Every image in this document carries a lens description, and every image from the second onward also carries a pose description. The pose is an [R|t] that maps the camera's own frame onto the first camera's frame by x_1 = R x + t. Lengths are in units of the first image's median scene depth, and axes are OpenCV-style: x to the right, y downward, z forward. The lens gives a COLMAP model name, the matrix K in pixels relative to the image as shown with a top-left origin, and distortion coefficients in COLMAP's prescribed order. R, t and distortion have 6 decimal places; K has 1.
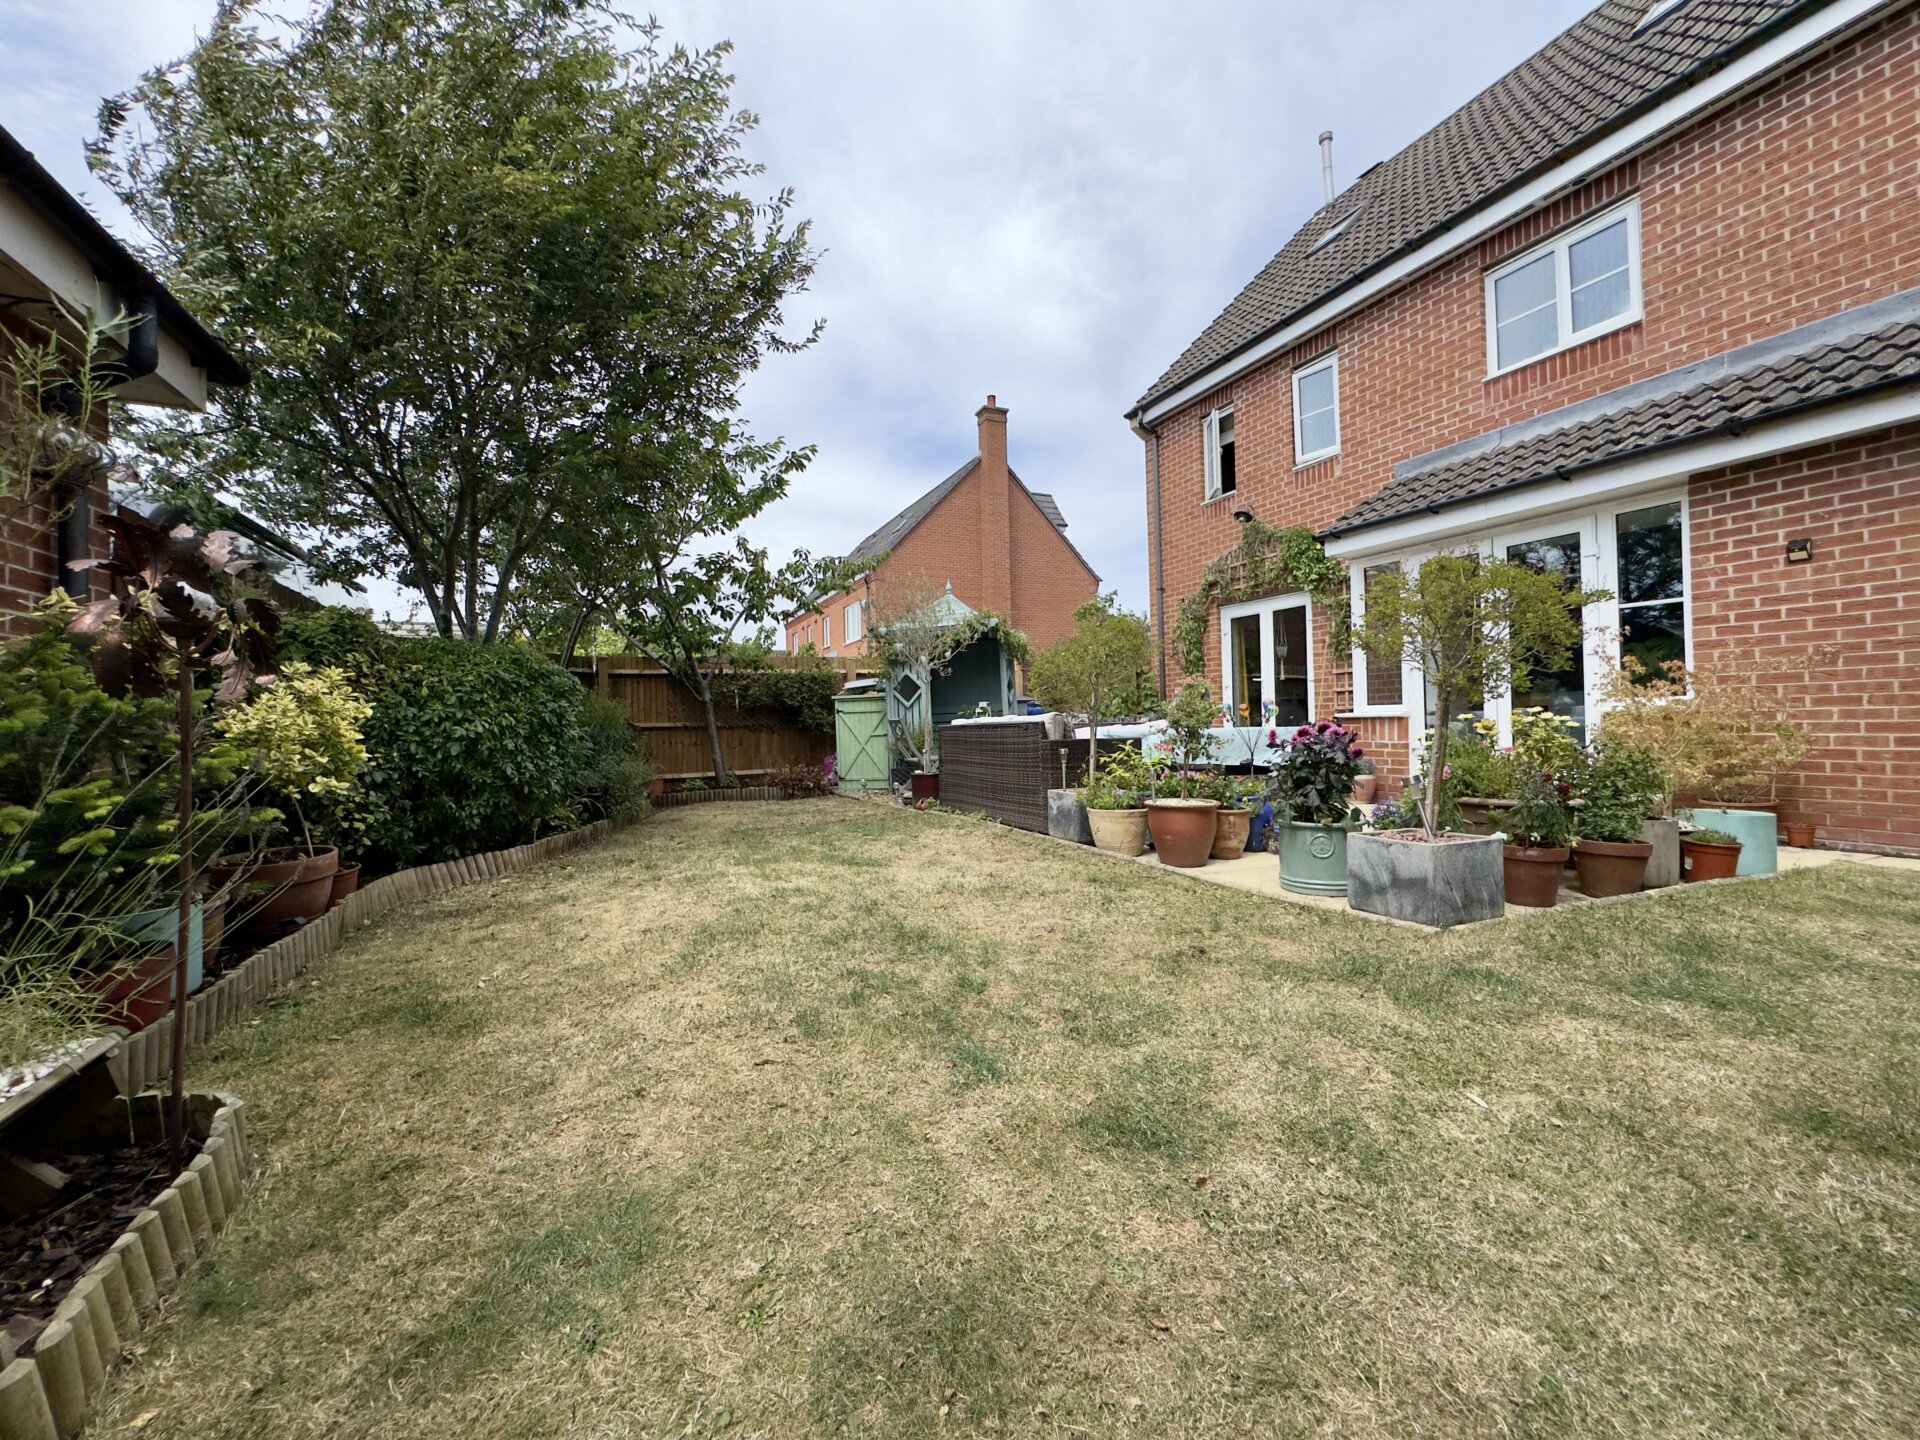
lens RADIAL K [[764.9, 0, 960.0], [0, 764.9, 720.0], [0, 0, 1]] dist [-0.002165, 0.000059]
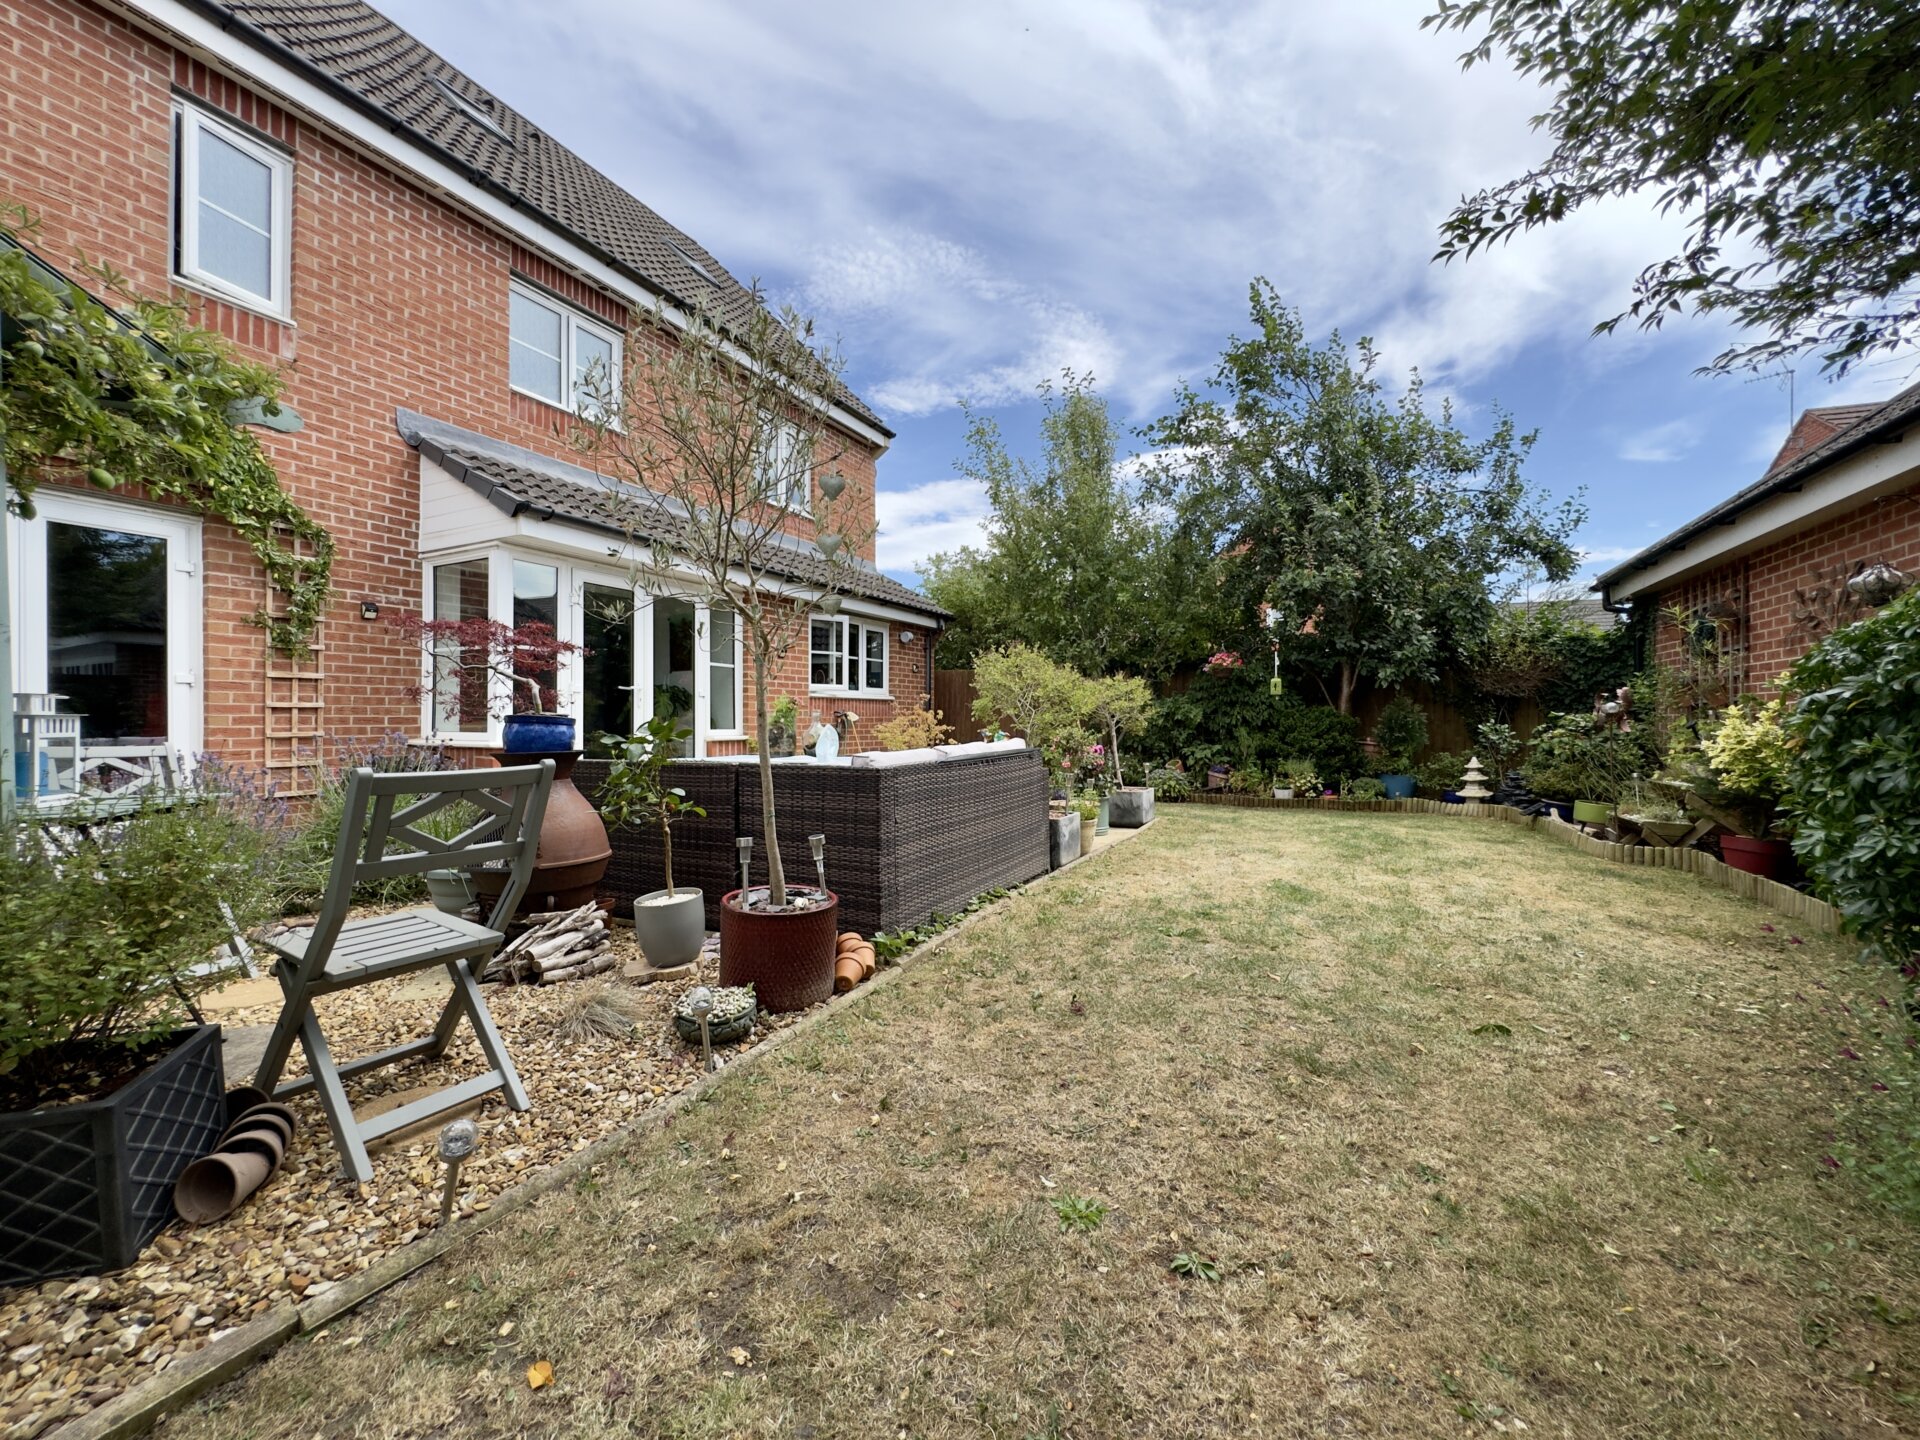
lens RADIAL K [[764.9, 0, 960.0], [0, 764.9, 720.0], [0, 0, 1]] dist [-0.002165, 0.000059]
pose [[-0.602164, 0.023426, 0.798029, -0.342218], [-0.004737, 0.999447, -0.032913, -0.010538], [-0.798358, -0.023599, -0.601720, 1.001586]]
